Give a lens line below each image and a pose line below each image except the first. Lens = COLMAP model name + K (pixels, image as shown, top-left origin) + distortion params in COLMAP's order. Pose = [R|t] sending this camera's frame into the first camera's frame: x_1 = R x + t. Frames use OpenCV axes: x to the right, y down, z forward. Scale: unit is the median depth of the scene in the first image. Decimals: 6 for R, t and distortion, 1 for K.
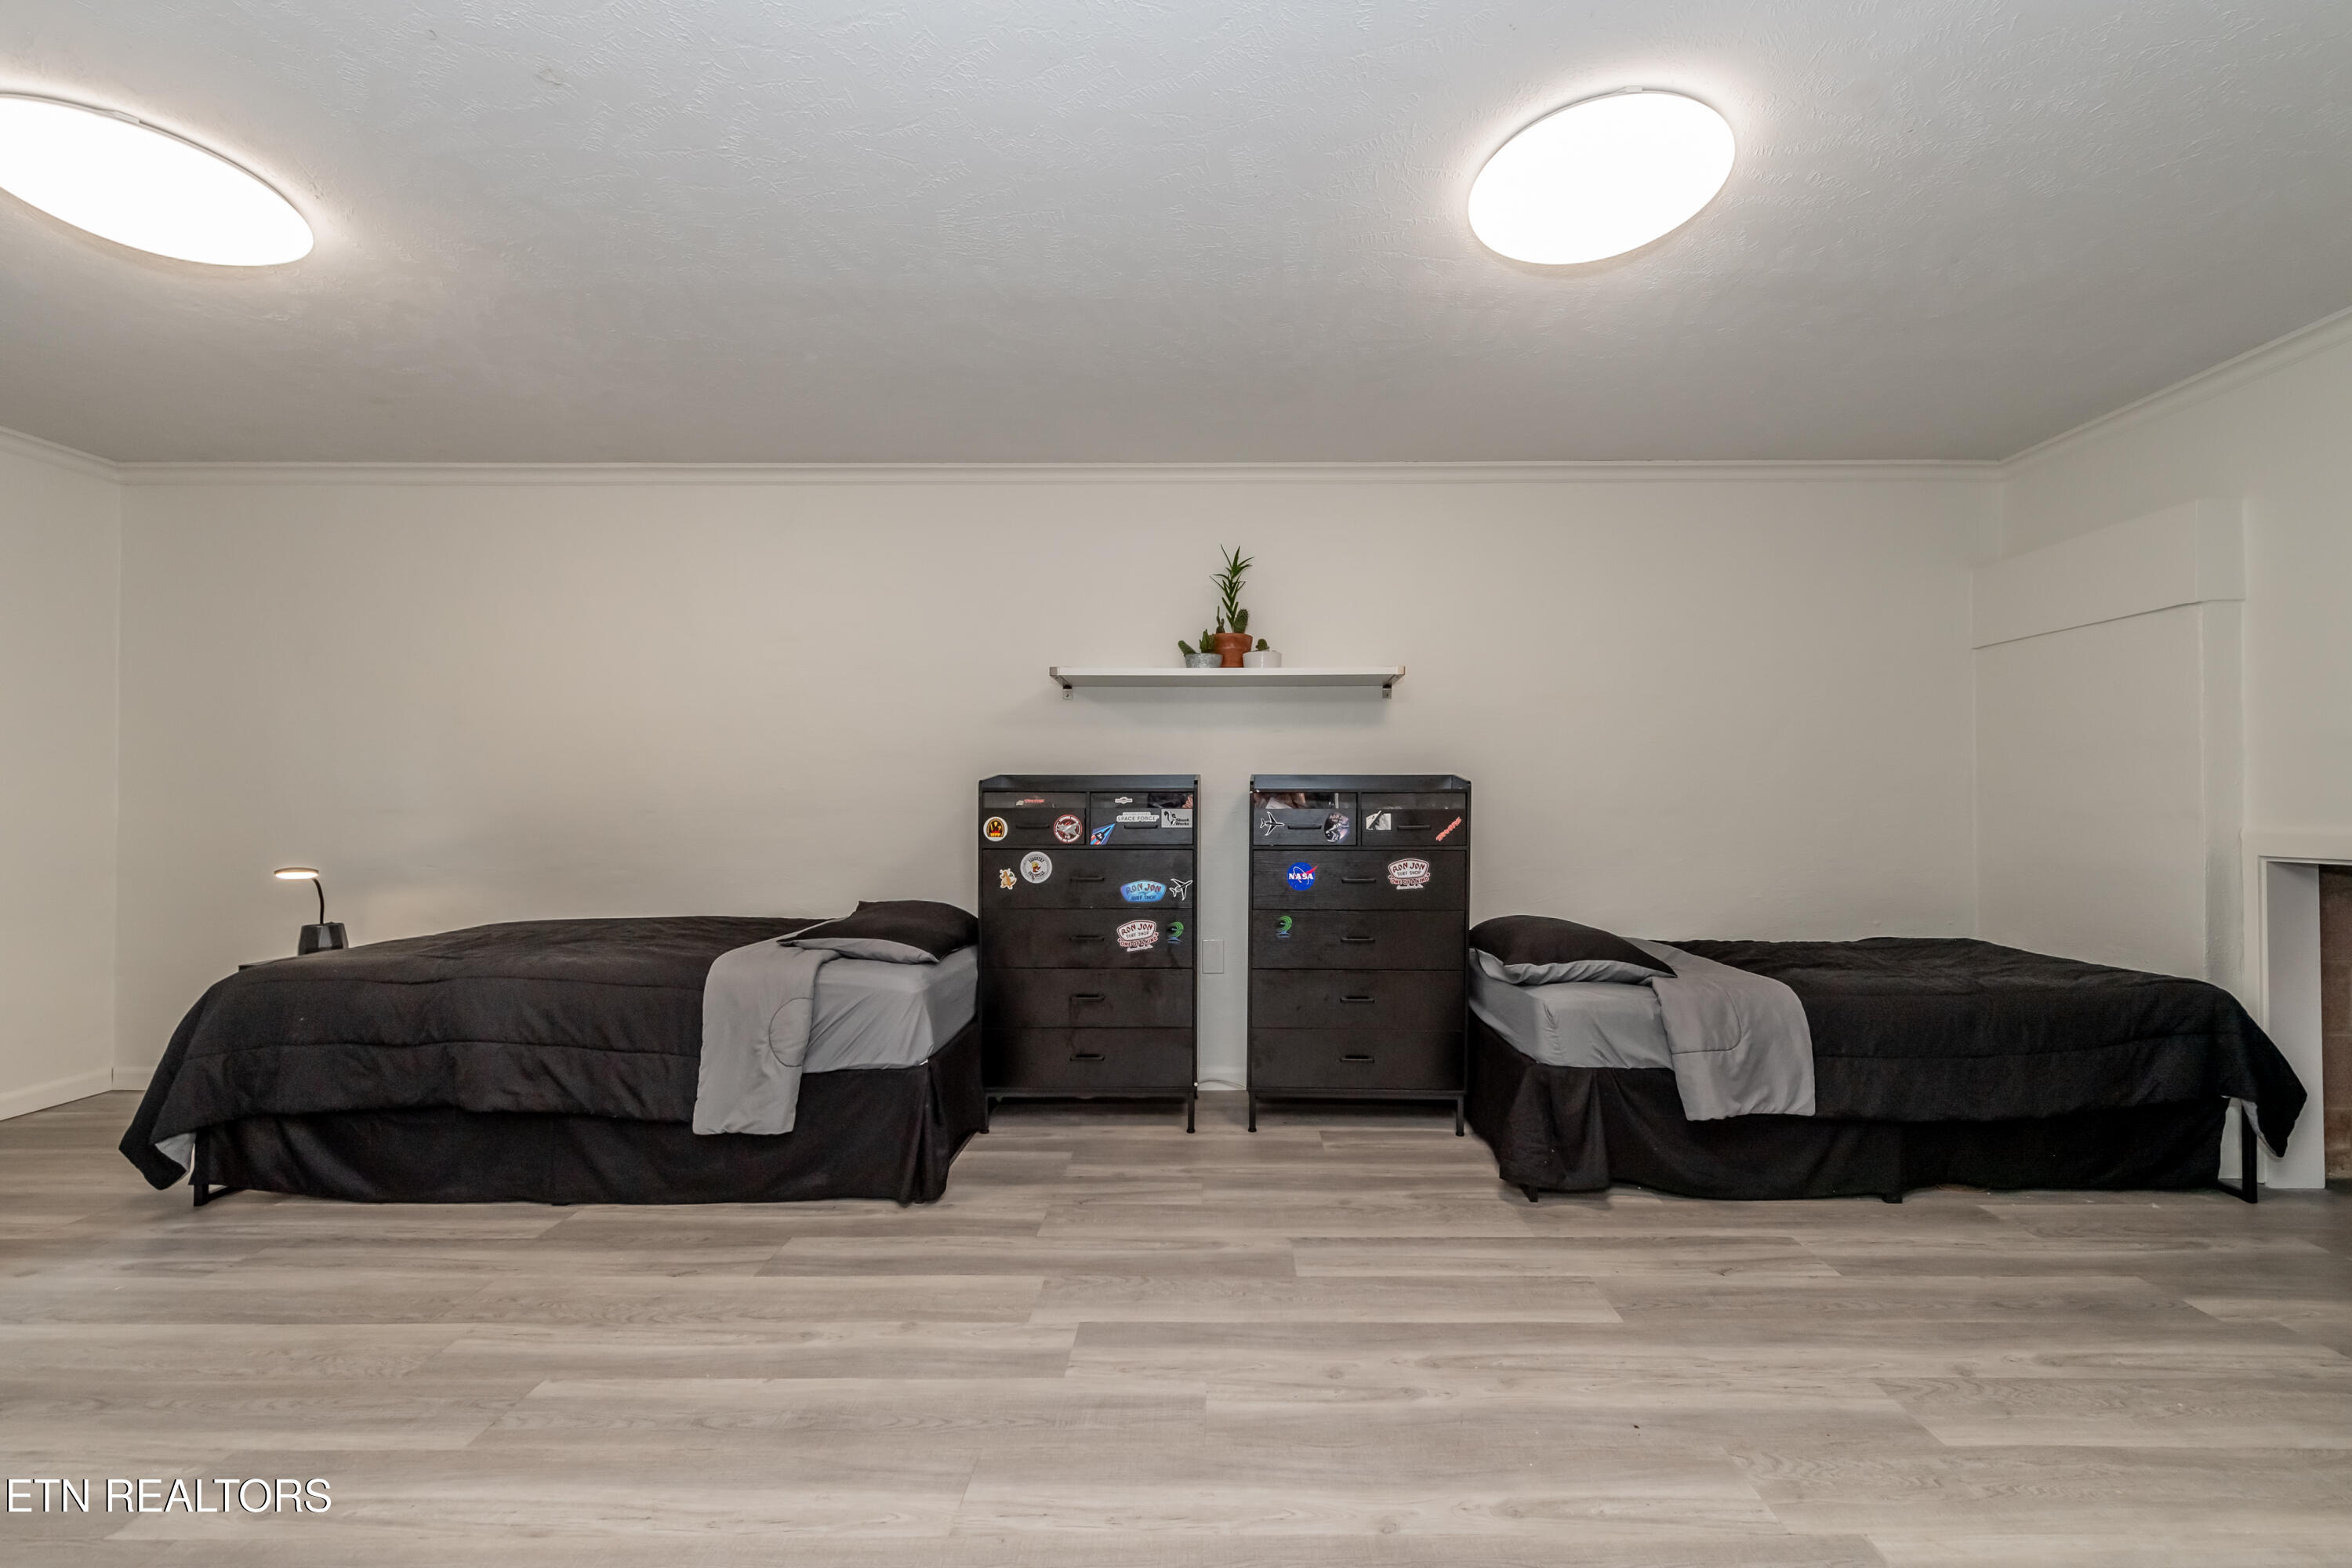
lens RADIAL K [[945.6, 0, 1239.3], [0, 945.6, 847.5], [0, 0, 1]] dist [0.014581, -0.004354]
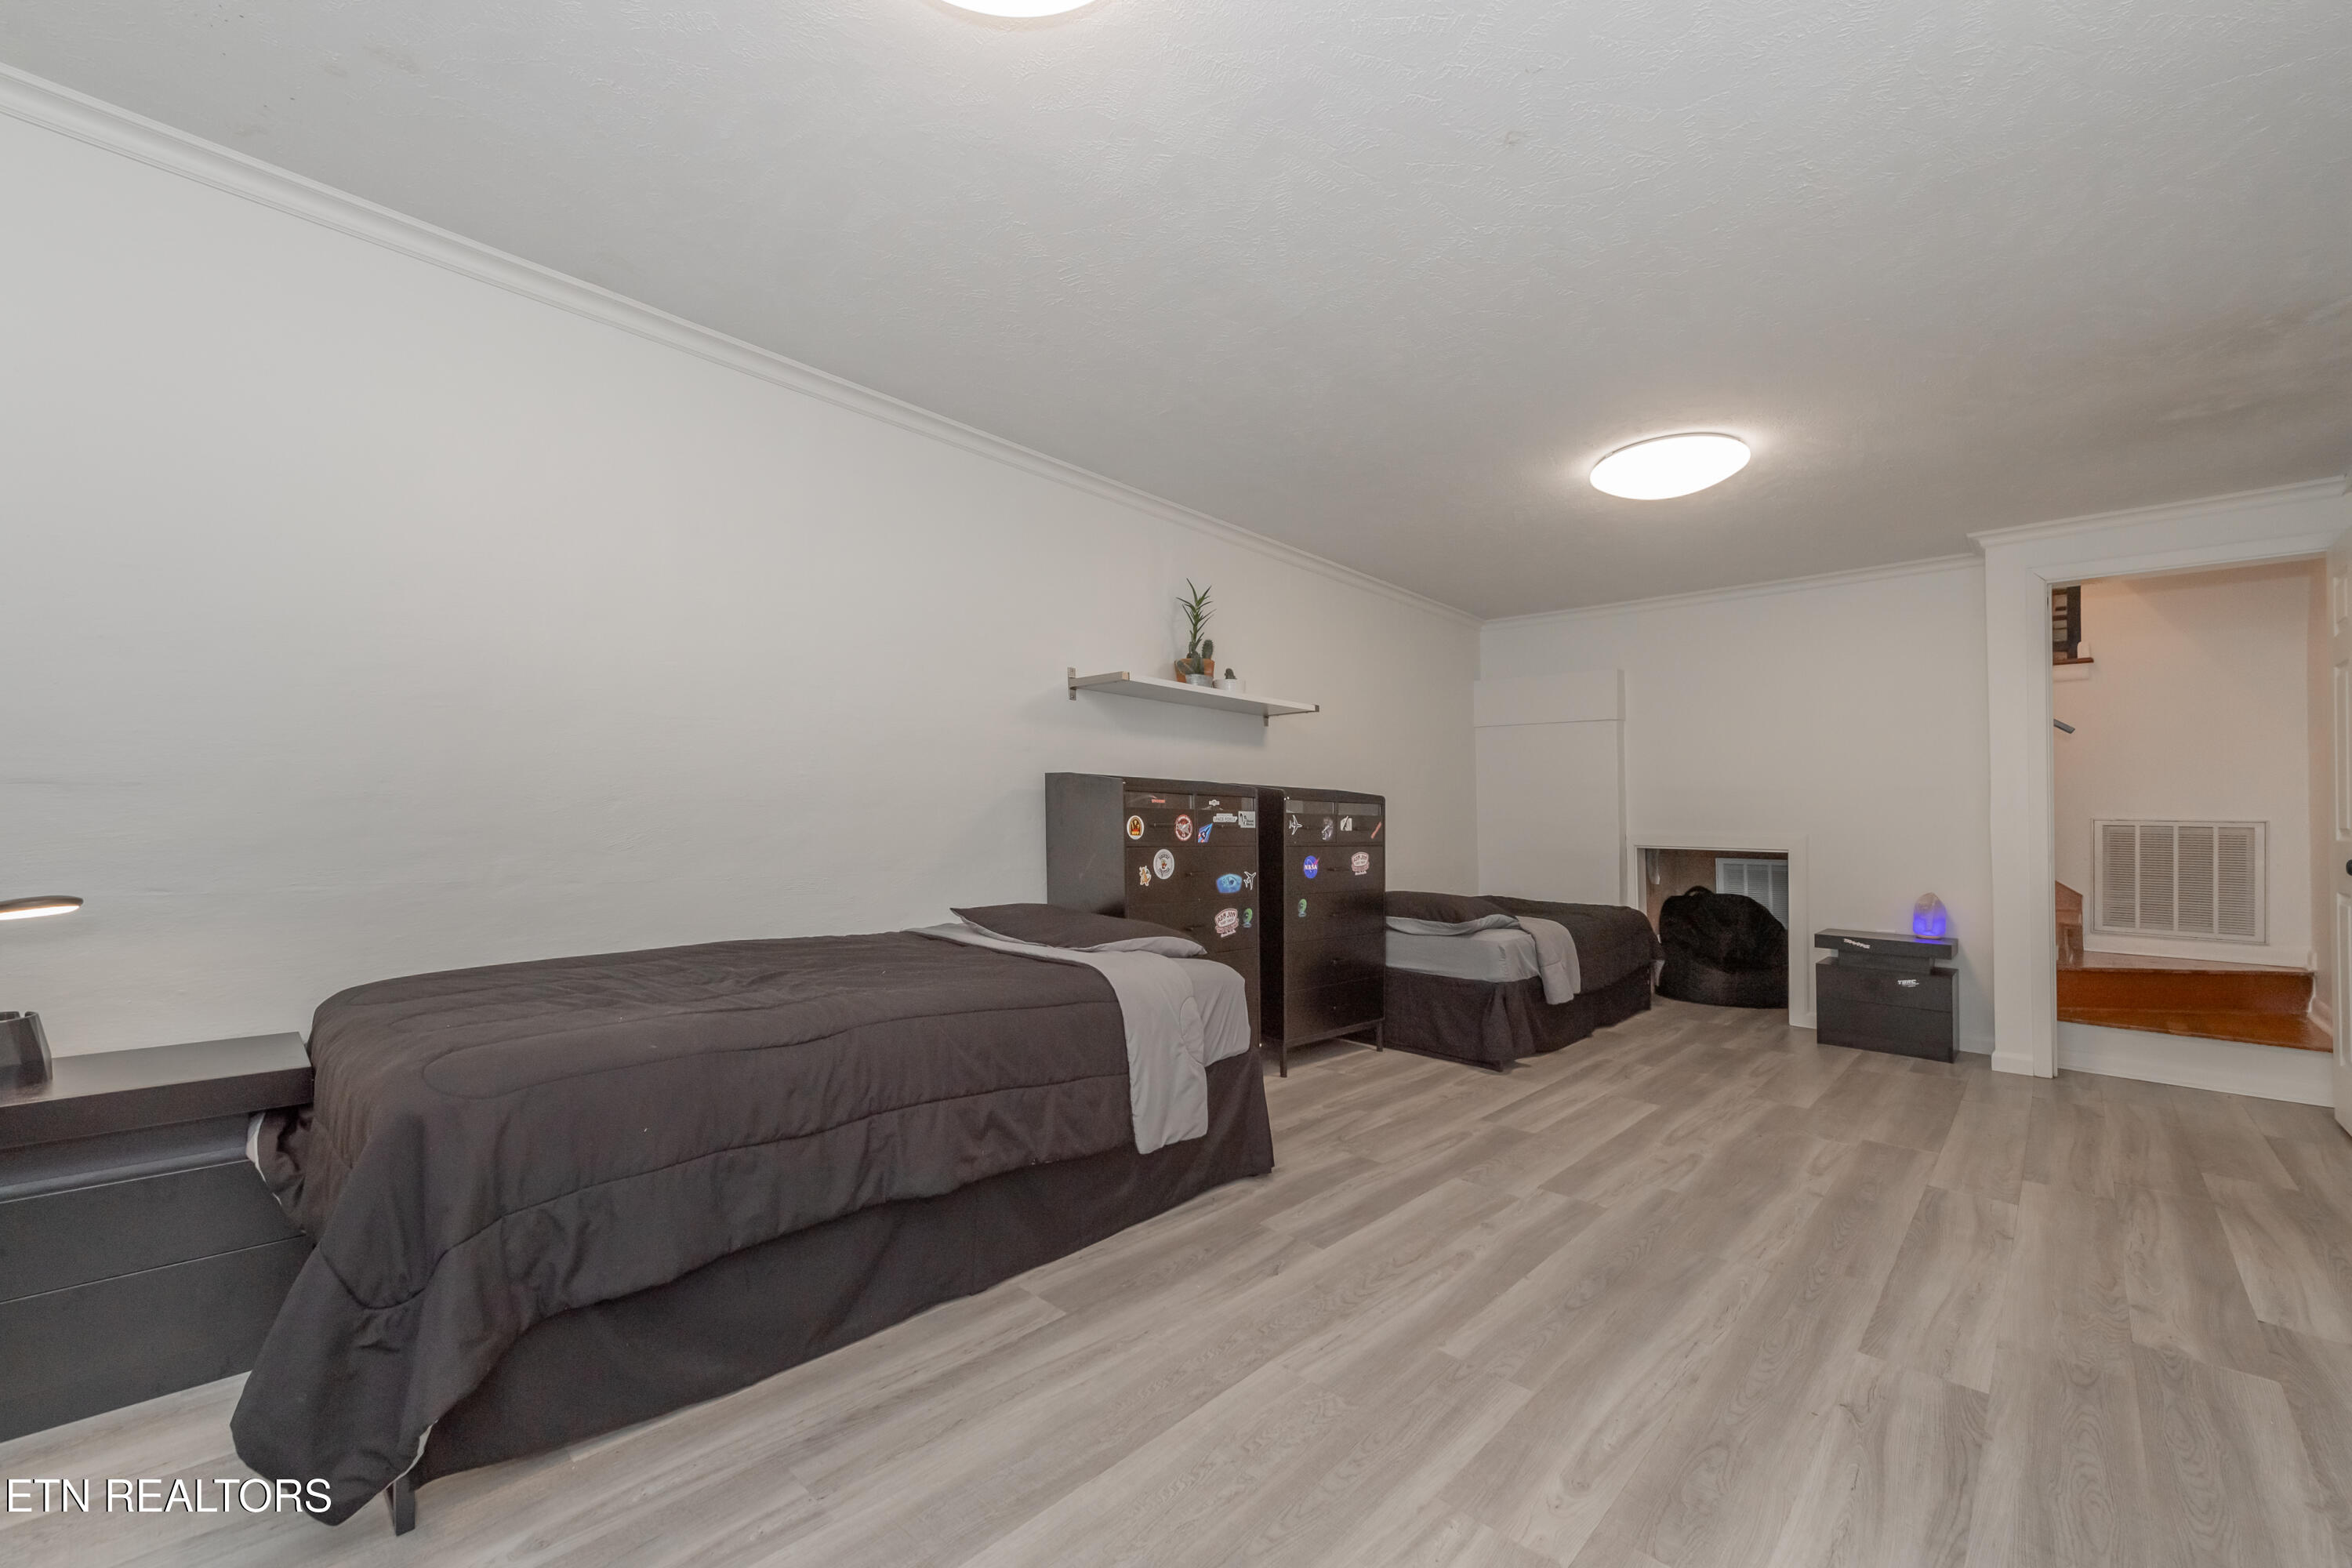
lens RADIAL K [[945.6, 0, 1112.8], [0, 945.6, 849.4], [0, 0, 1]] dist [0.014581, -0.004354]
pose [[0.705275, -0.009668, 0.708868, -1.200236], [0.009320, 0.999947, 0.004365, -0.000519], [-0.708872, 0.003528, 0.705328, 0.355901]]
